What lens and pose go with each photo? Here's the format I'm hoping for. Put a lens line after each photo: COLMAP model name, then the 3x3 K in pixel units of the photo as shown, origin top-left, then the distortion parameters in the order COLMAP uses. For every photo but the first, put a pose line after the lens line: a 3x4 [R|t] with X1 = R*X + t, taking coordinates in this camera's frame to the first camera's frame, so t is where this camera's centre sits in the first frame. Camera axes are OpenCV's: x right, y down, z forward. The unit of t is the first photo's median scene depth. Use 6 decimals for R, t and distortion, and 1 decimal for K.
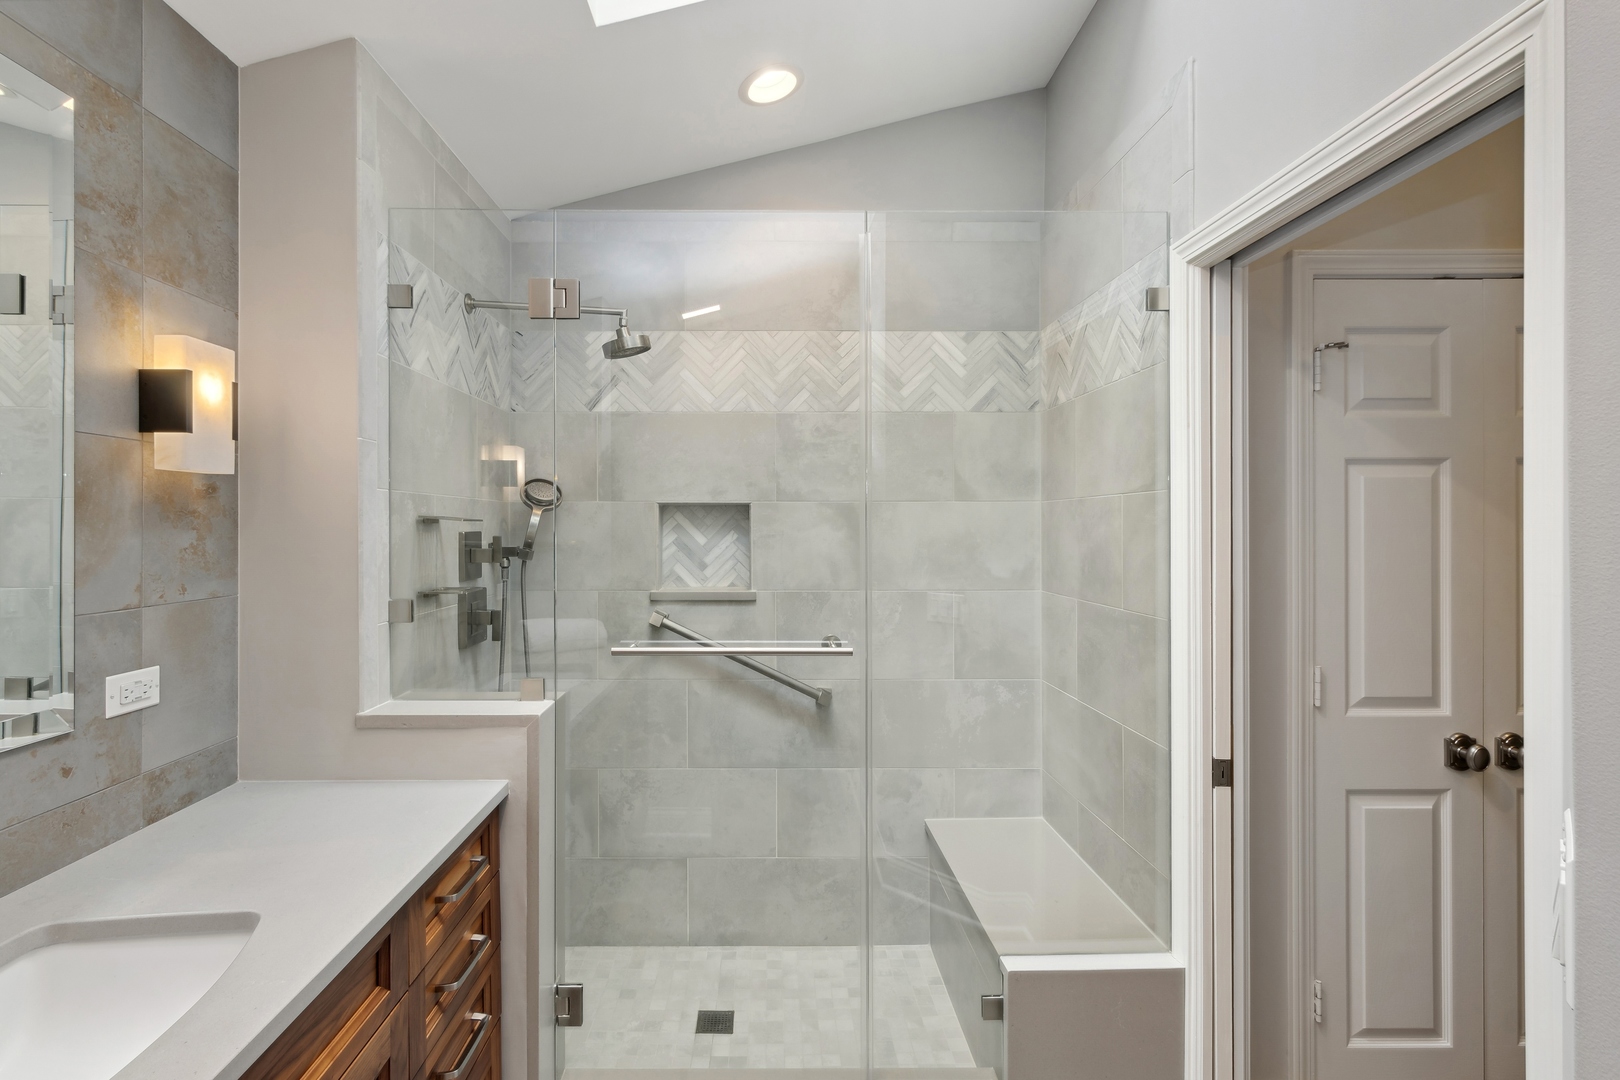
lens RADIAL K [[762.4, 0, 810.0], [0, 762.4, 540.0], [0, 0, 1]] dist [-0.000196, 0.000935]
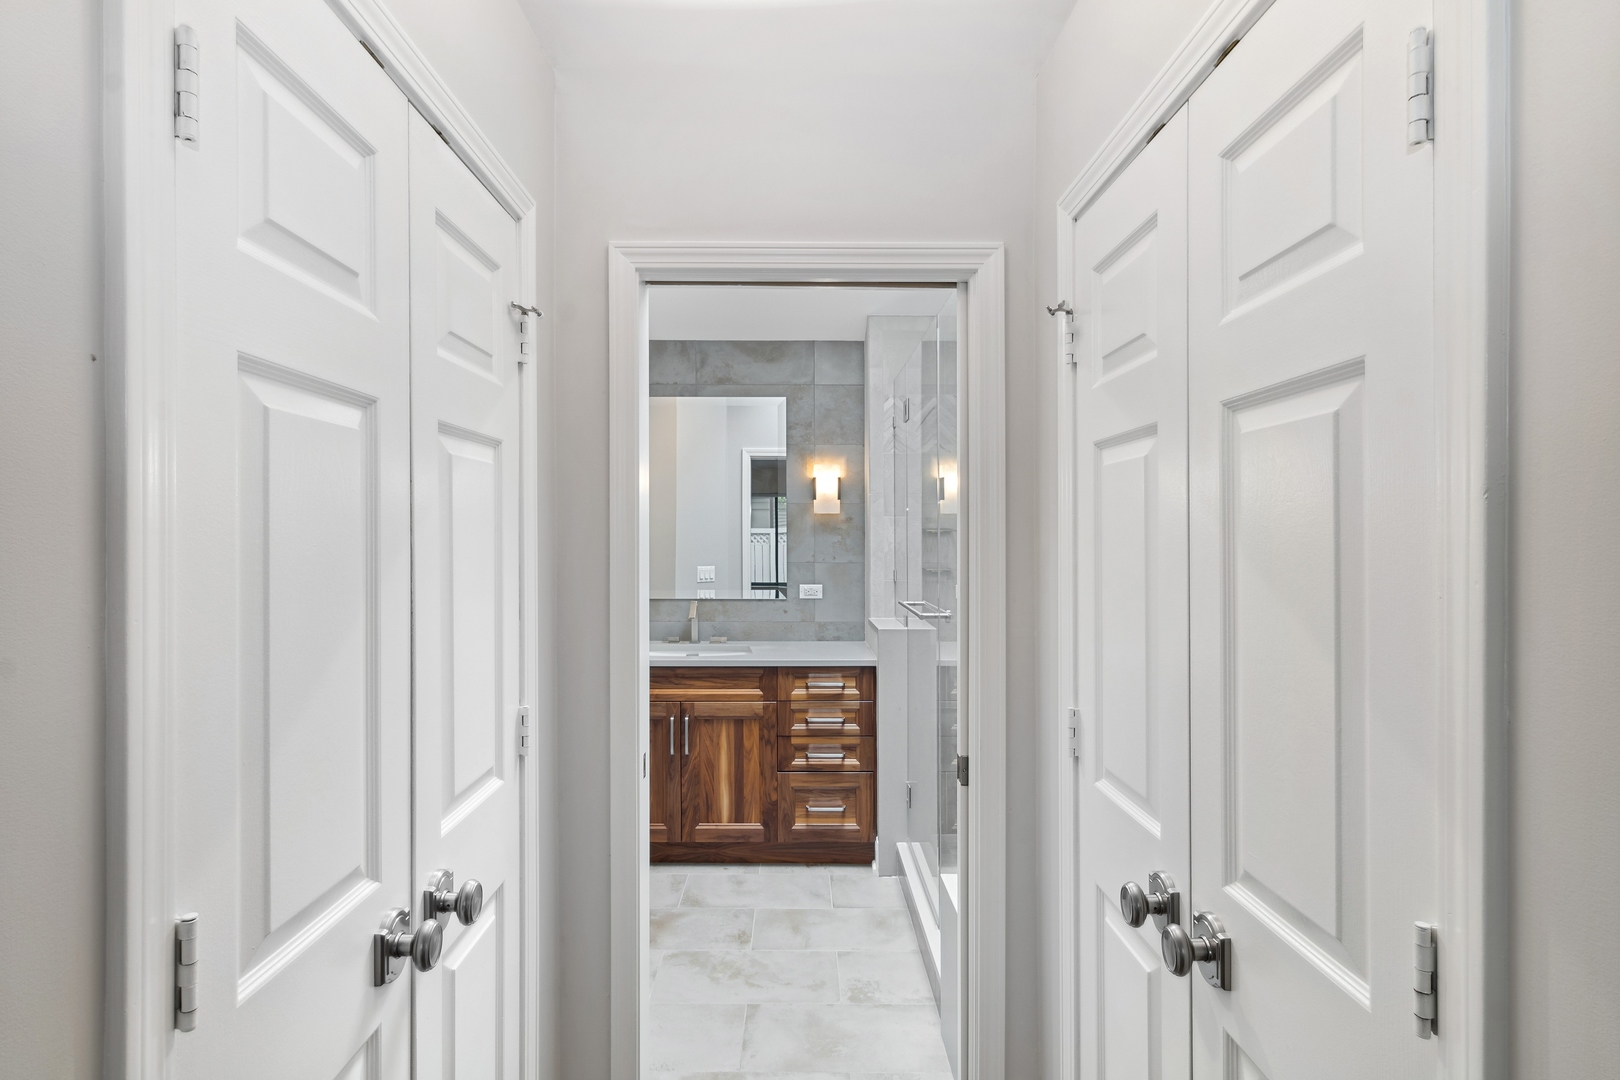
lens RADIAL K [[762.4, 0, 810.0], [0, 762.4, 540.0], [0, 0, 1]] dist [-0.000196, 0.000935]
pose [[-0.040599, 0.003486, -0.999169, 1.889566], [-0.012360, 0.999916, 0.003991, -0.005808], [0.999099, 0.012512, -0.040552, 1.067496]]
